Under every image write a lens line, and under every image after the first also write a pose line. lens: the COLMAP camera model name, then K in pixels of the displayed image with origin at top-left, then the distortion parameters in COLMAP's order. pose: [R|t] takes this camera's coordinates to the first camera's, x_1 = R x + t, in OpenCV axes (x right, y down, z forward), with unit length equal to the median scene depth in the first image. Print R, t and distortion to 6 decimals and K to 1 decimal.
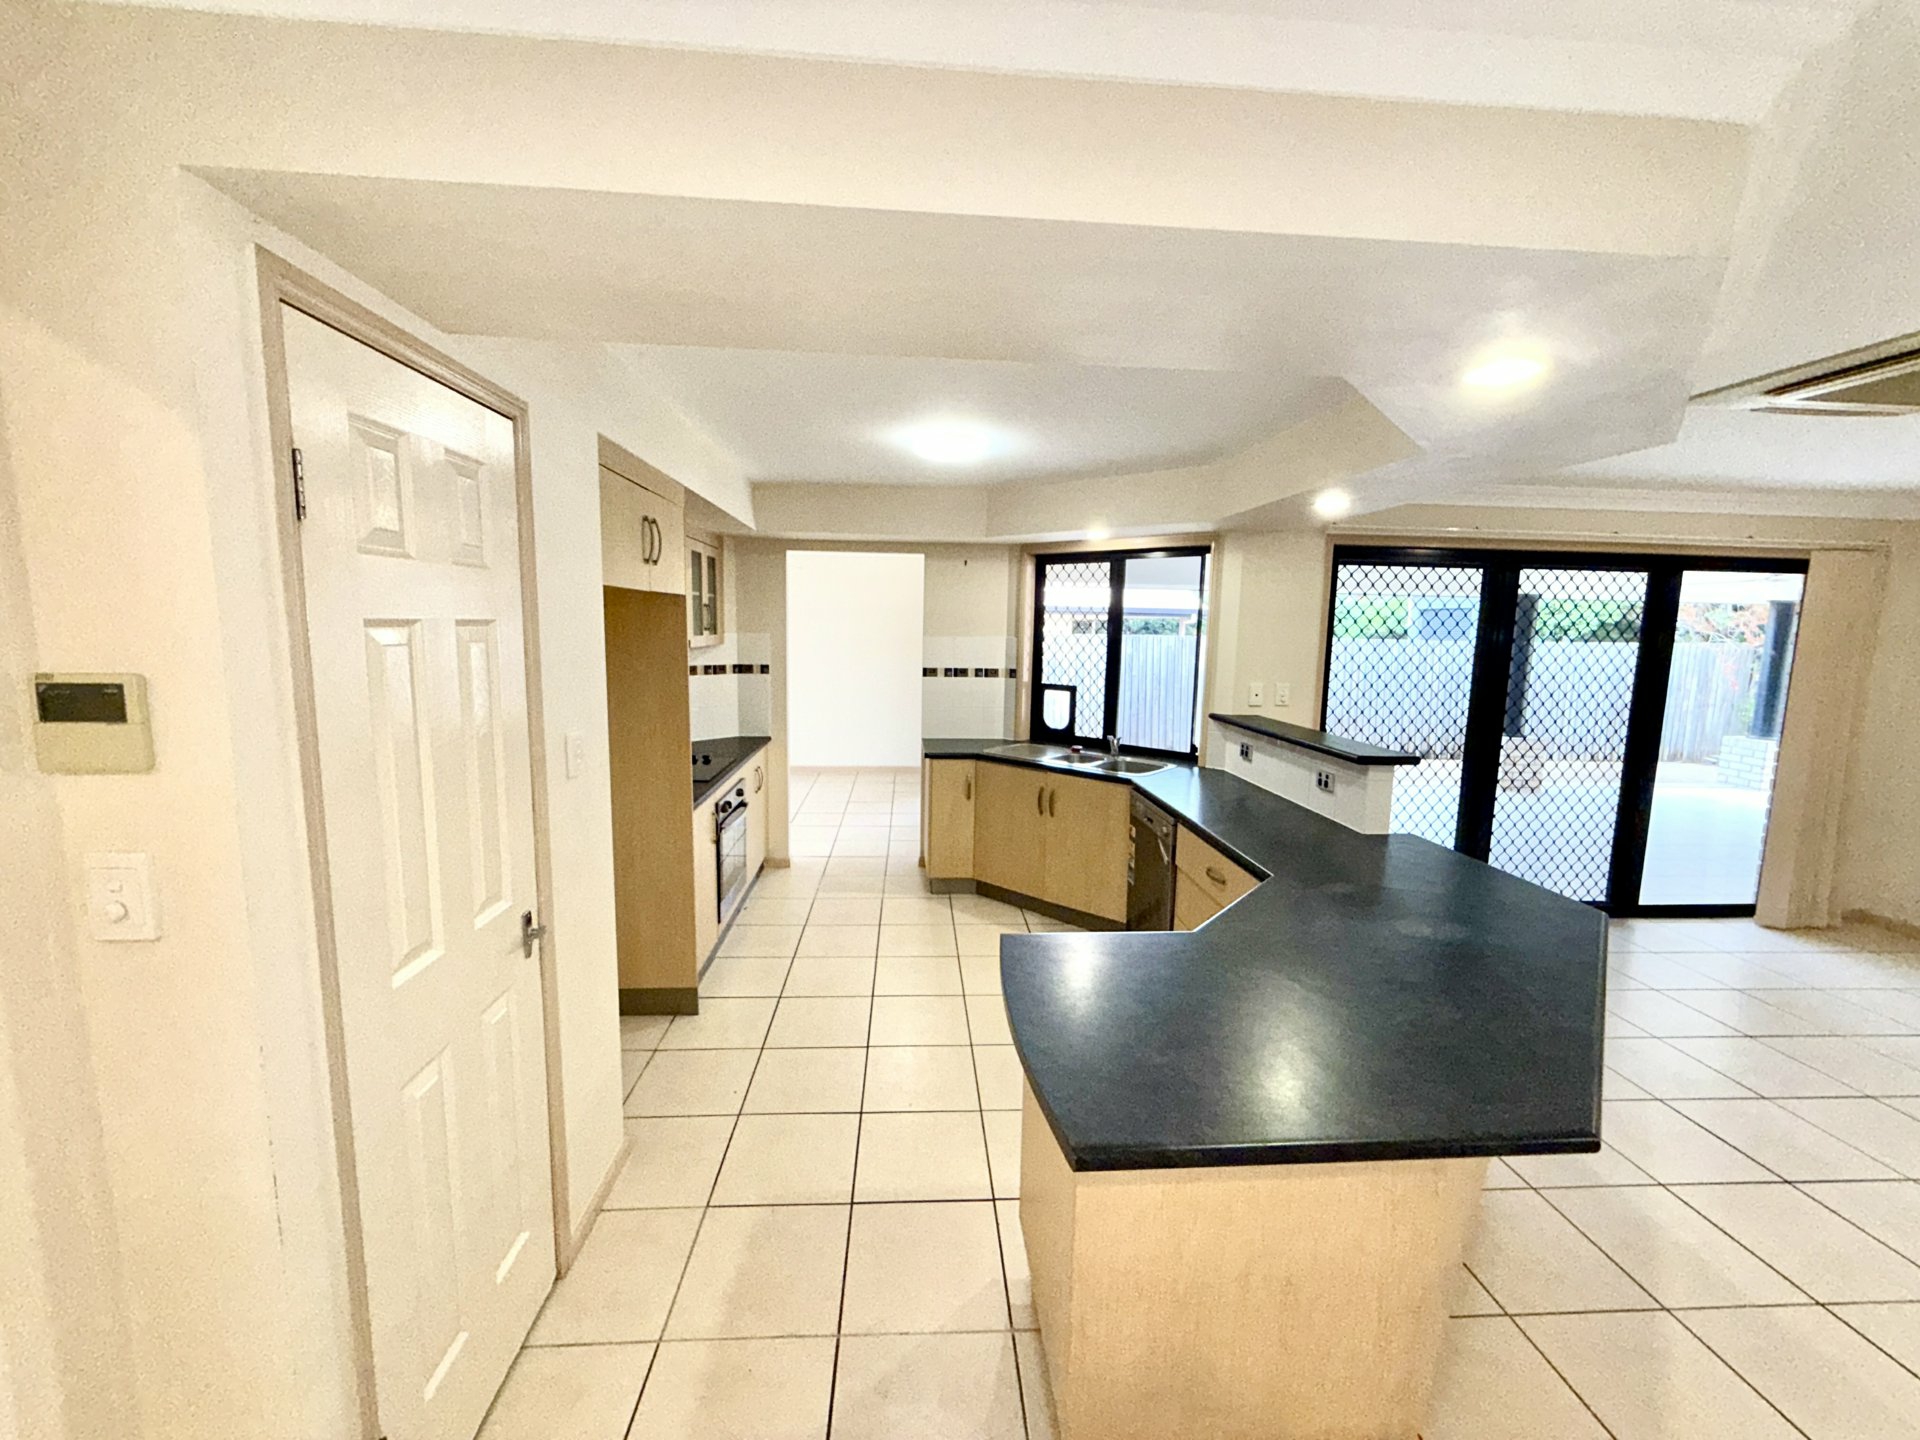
lens RADIAL K [[765.8, 0, 960.0], [0, 765.8, 720.0], [0, 0, 1]] dist [-0.000771, 0.000168]
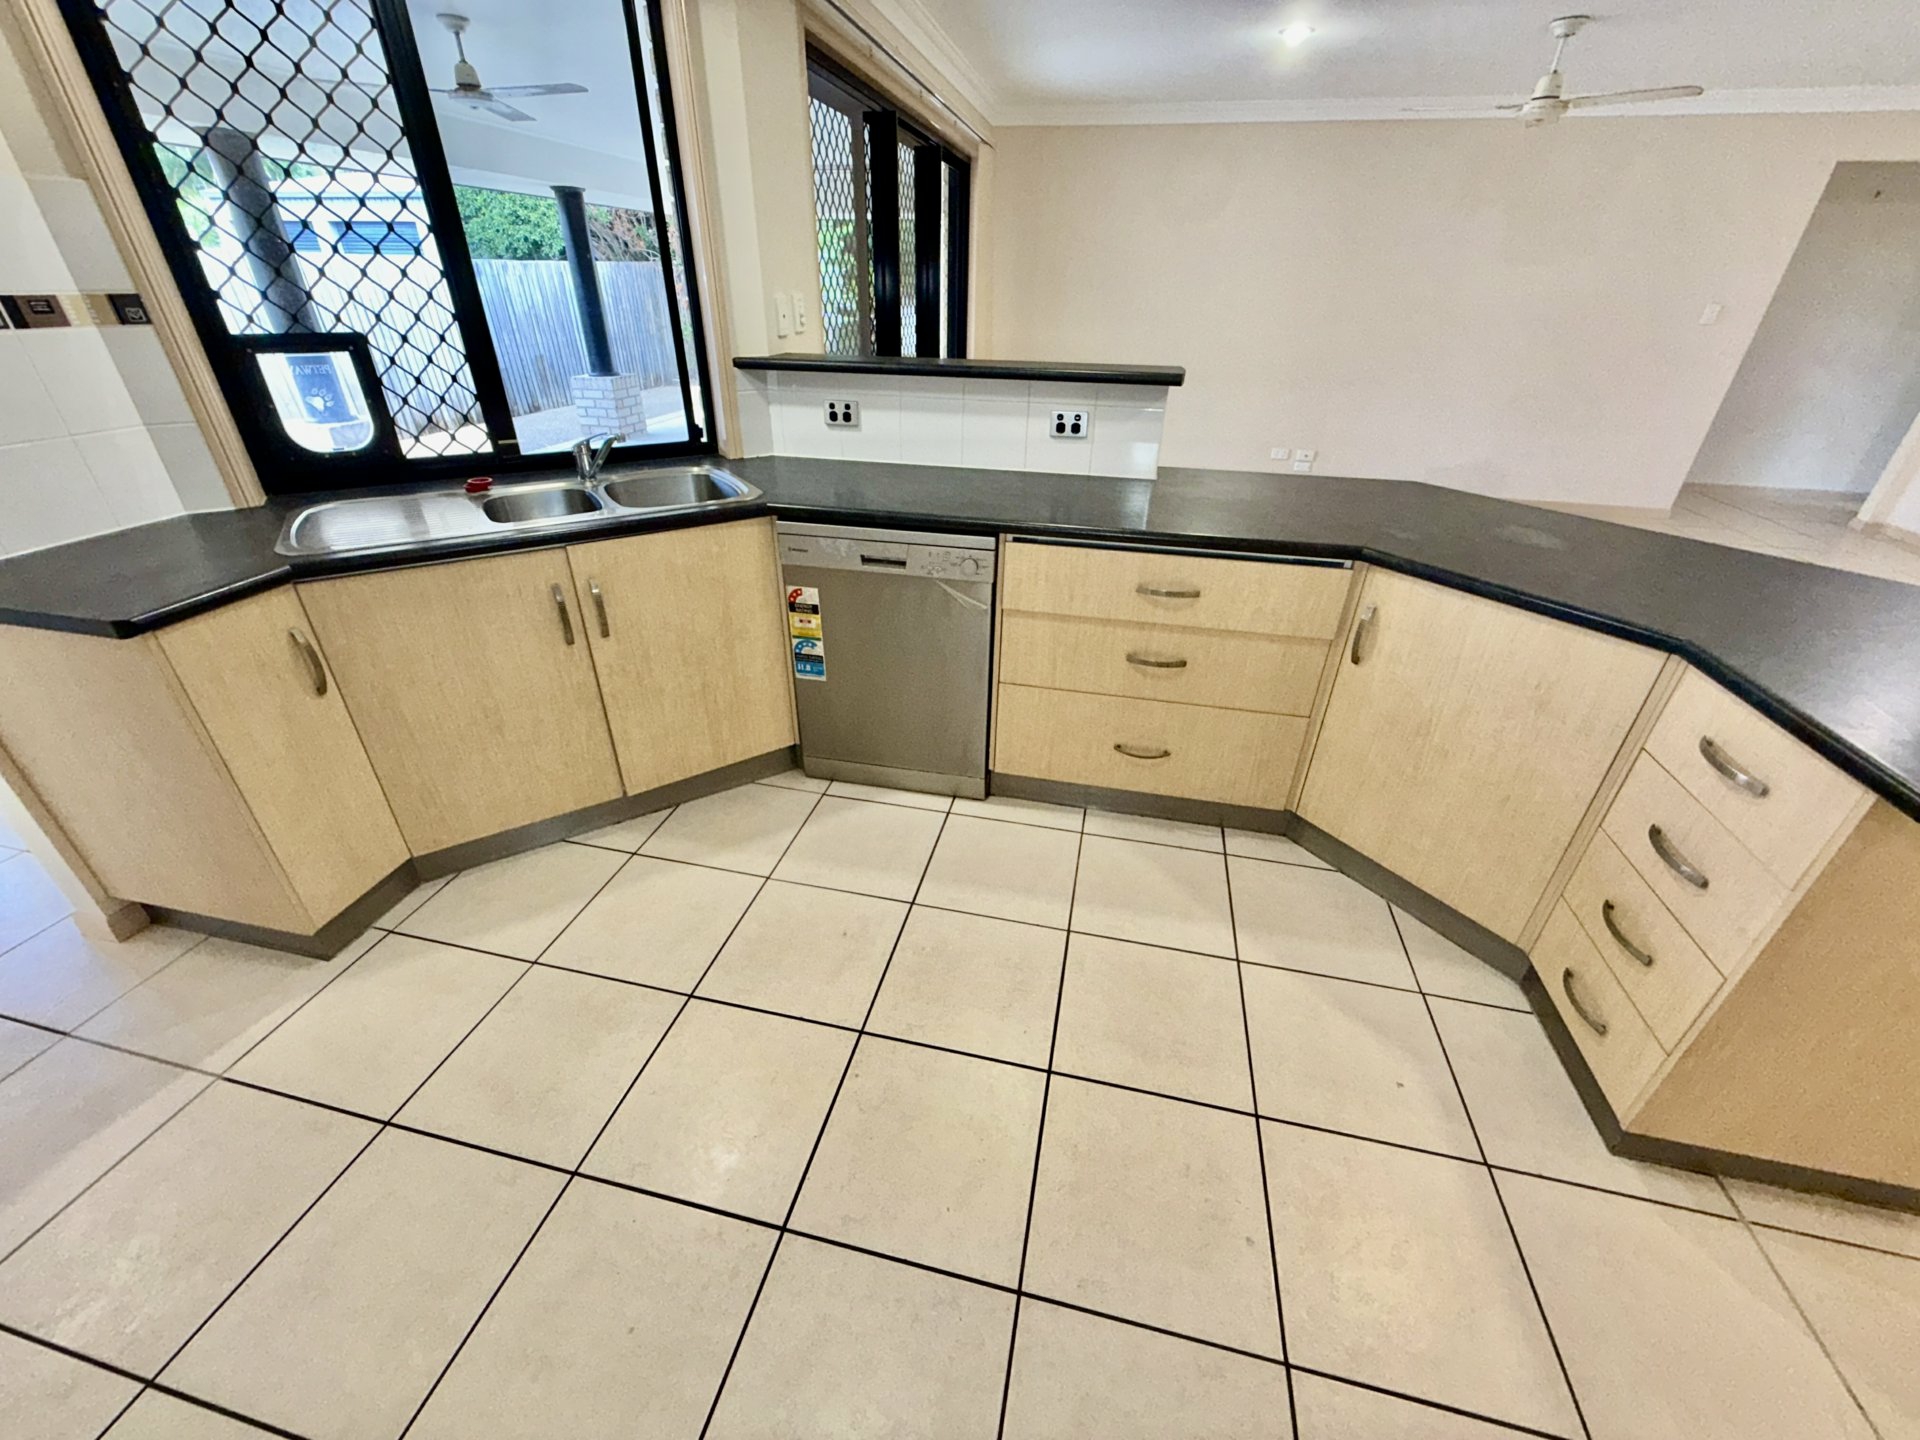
lens RADIAL K [[765.8, 0, 960.0], [0, 765.8, 720.0], [0, 0, 1]] dist [-0.000771, 0.000168]
pose [[0.282346, -0.491609, 0.823773, -0.195172], [0.112527, 0.869756, 0.480482, -0.025121], [-0.952690, -0.042966, 0.300891, 0.561568]]
